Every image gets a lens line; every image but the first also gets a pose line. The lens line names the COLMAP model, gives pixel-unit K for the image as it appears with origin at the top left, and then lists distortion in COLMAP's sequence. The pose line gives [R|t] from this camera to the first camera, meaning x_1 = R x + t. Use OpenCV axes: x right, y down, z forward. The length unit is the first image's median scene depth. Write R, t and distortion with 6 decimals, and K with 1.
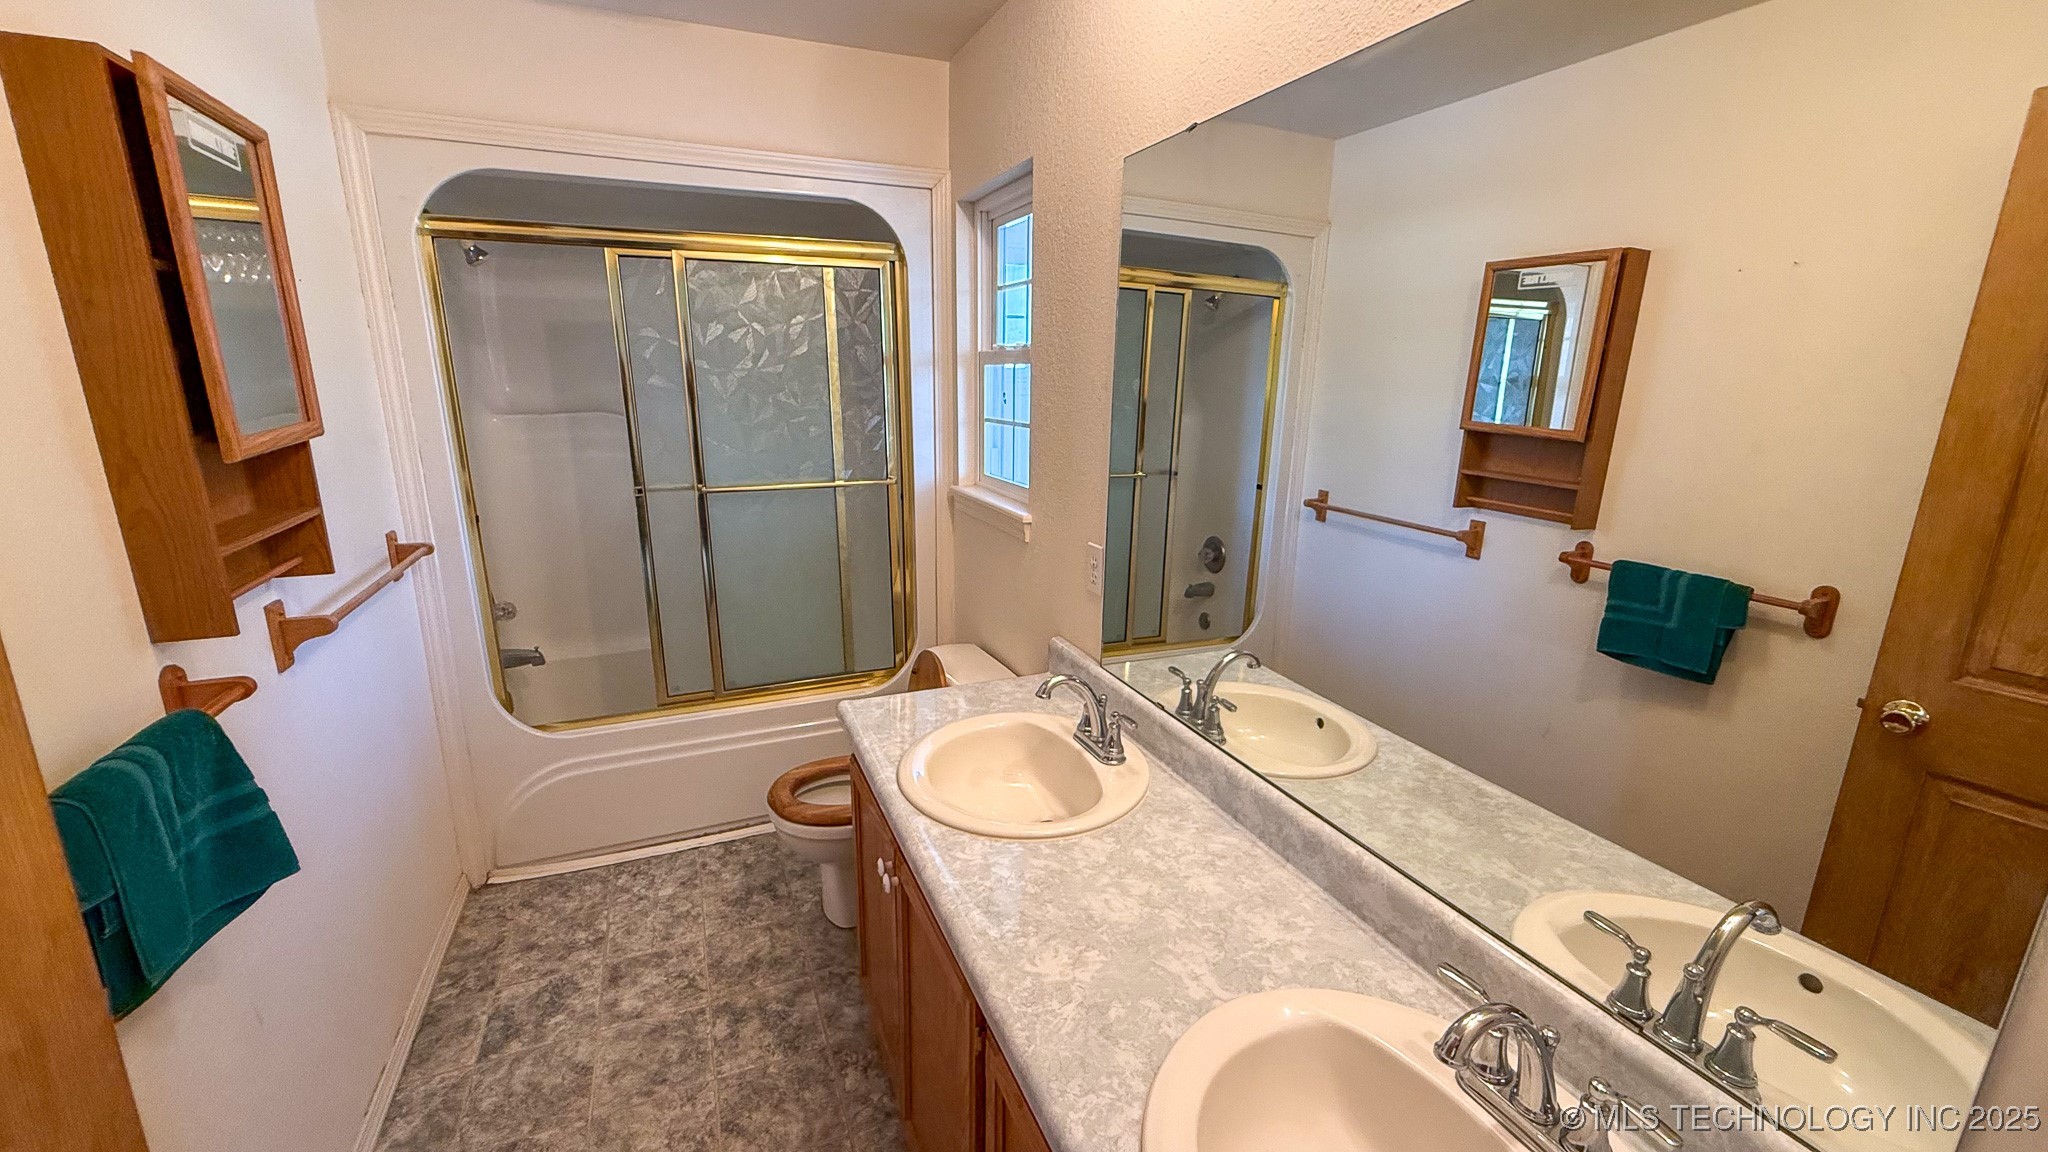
lens RADIAL K [[815.9, 0, 1023.3], [0, 815.9, 579.8], [0, 0, 1]] dist [-0.001740, 0.000560]
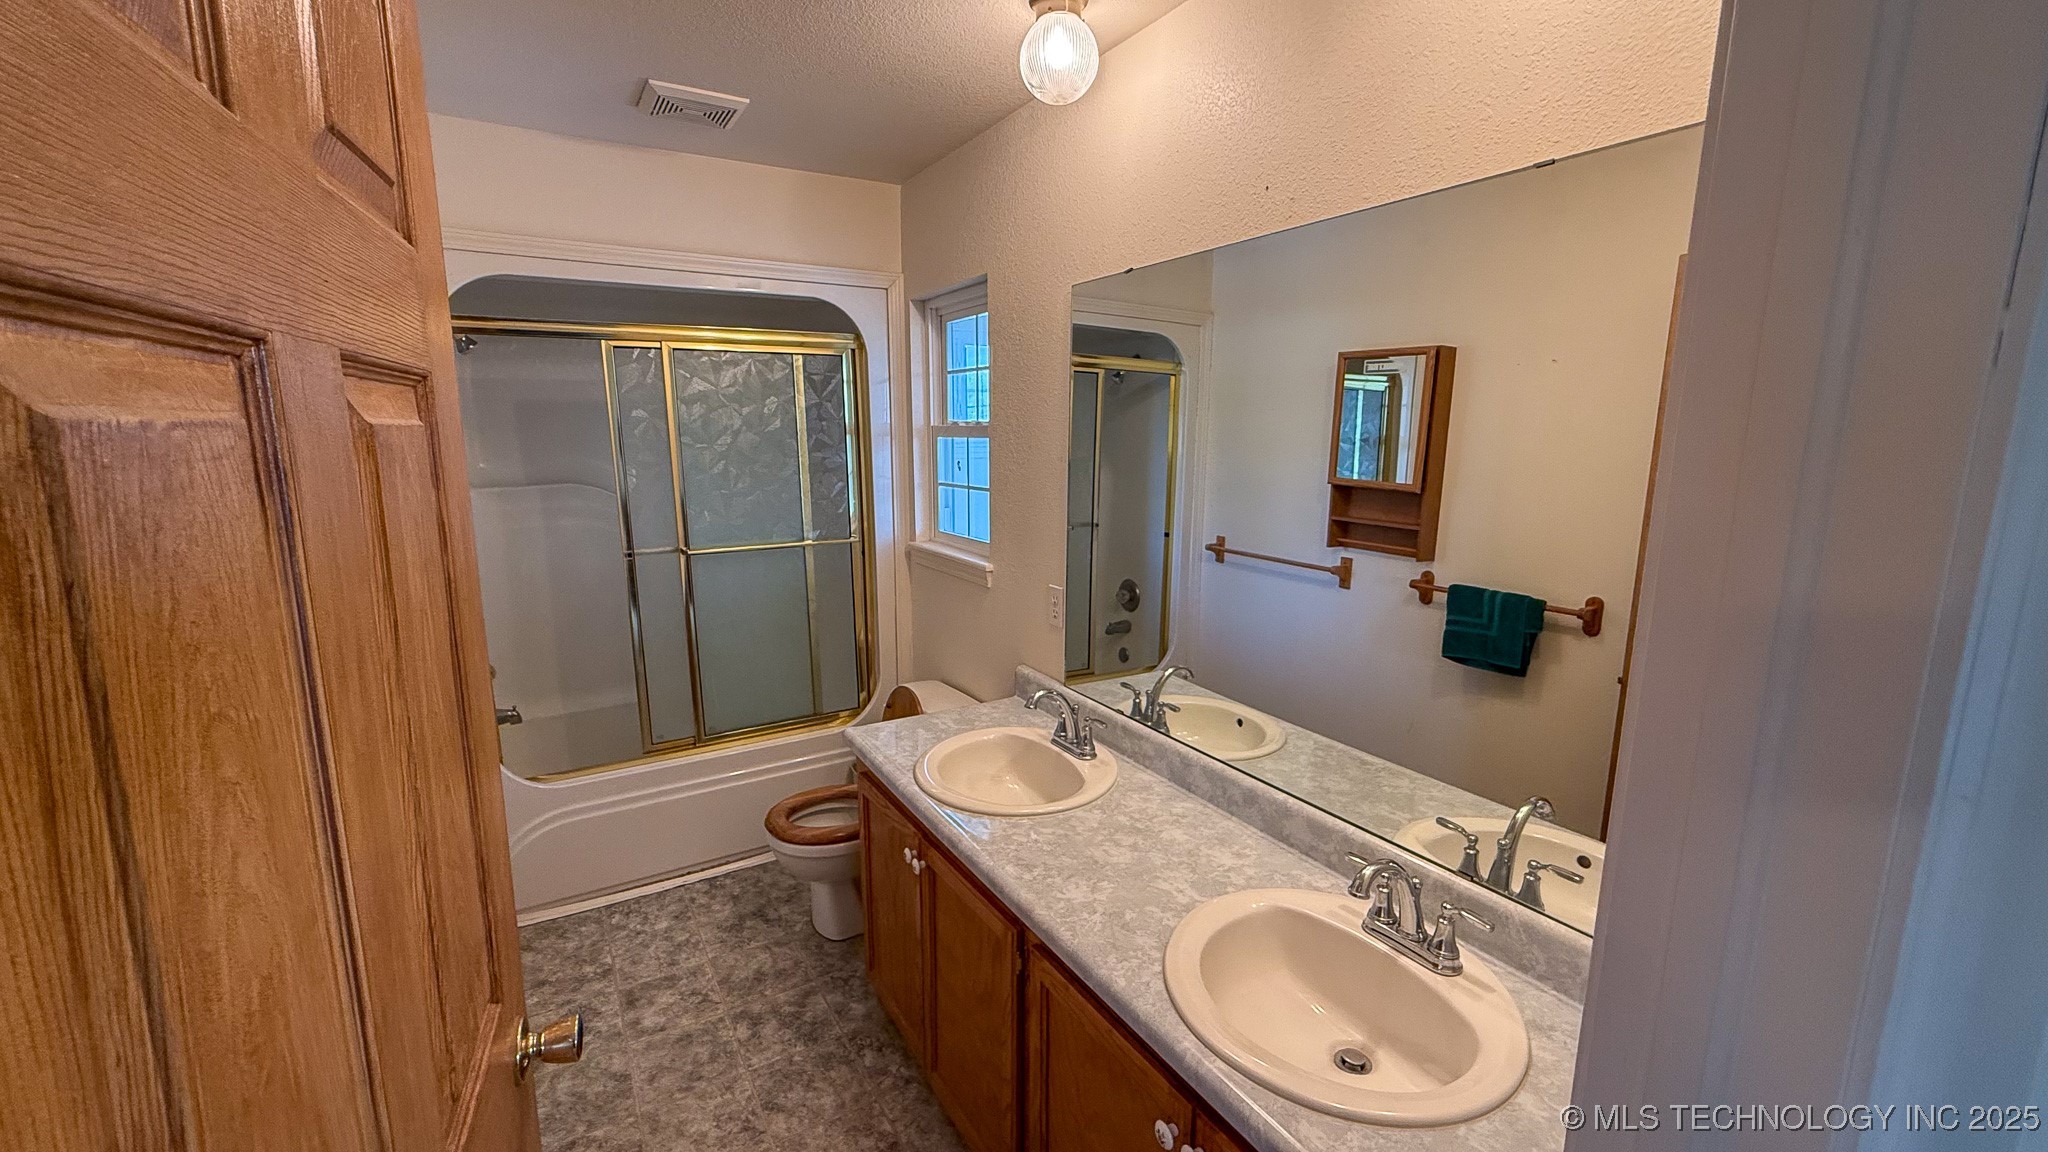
lens RADIAL K [[815.9, 0, 1023.4], [0, 815.9, 580.3], [0, 0, 1]] dist [-0.001740, 0.000560]
pose [[0.990524, -0.035945, 0.132549, -0.112999], [0.044239, 0.997208, -0.060162, 0.018106], [-0.130016, 0.065456, 0.989349, -0.190992]]
